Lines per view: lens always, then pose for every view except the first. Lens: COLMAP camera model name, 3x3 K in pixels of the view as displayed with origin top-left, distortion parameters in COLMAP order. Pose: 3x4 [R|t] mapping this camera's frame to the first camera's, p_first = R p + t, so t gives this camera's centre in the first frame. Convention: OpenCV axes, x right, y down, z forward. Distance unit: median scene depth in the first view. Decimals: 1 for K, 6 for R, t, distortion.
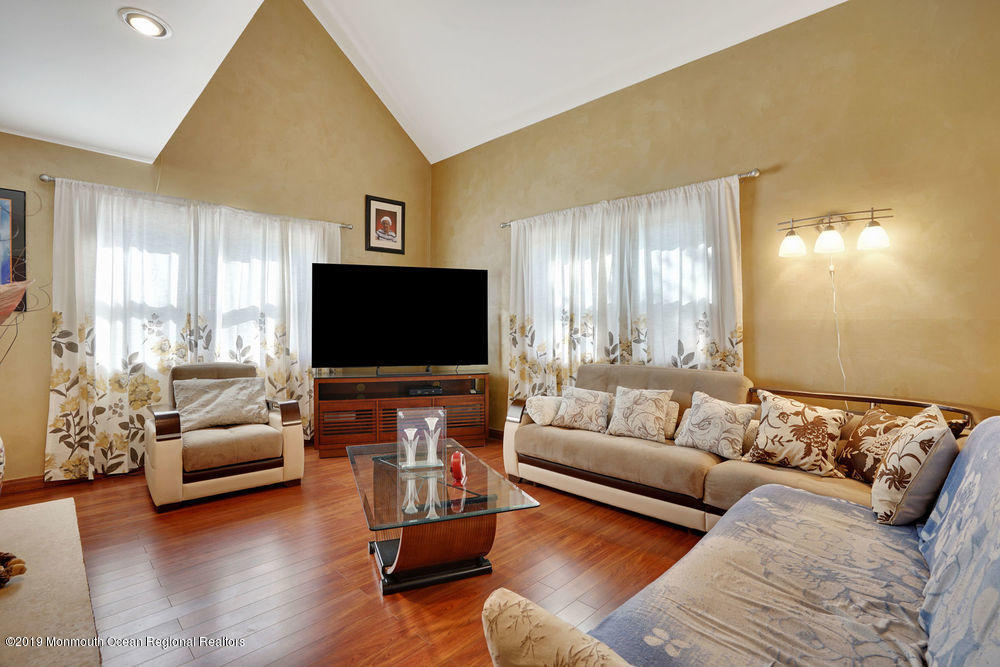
lens RADIAL K [[461.6, 0, 500.0], [0, 461.6, 333.5], [0, 0, 1]] dist [-0.063461, 0.024734]
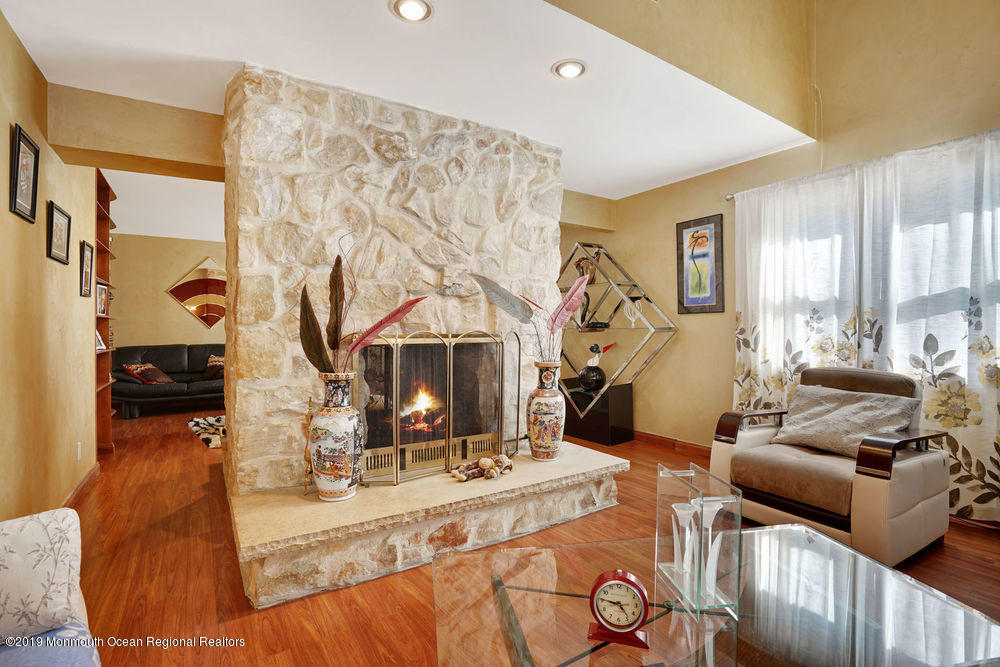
lens RADIAL K [[461.6, 0, 500.0], [0, 461.6, 333.5], [0, 0, 1]] dist [-0.063461, 0.024734]
pose [[-0.213398, 0.004420, -0.976955, 0.232633], [-0.004040, 0.999977, 0.005406, 0.003194], [0.976957, 0.005101, -0.213375, 0.579491]]
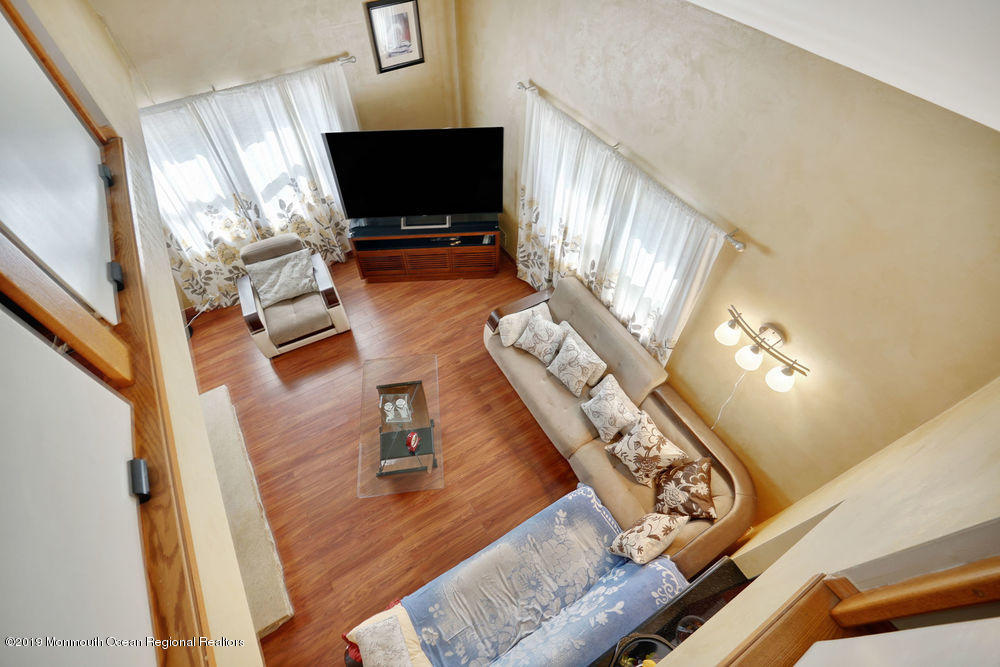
lens RADIAL K [[461.6, 0, 500.0], [0, 461.6, 333.5], [0, 0, 1]] dist [-0.063461, 0.024734]
pose [[0.967893, 0.202858, -0.148431, 0.242513], [-0.009611, 0.619938, 0.784592, -0.790270], [0.251179, -0.757975, 0.601983, 0.201261]]
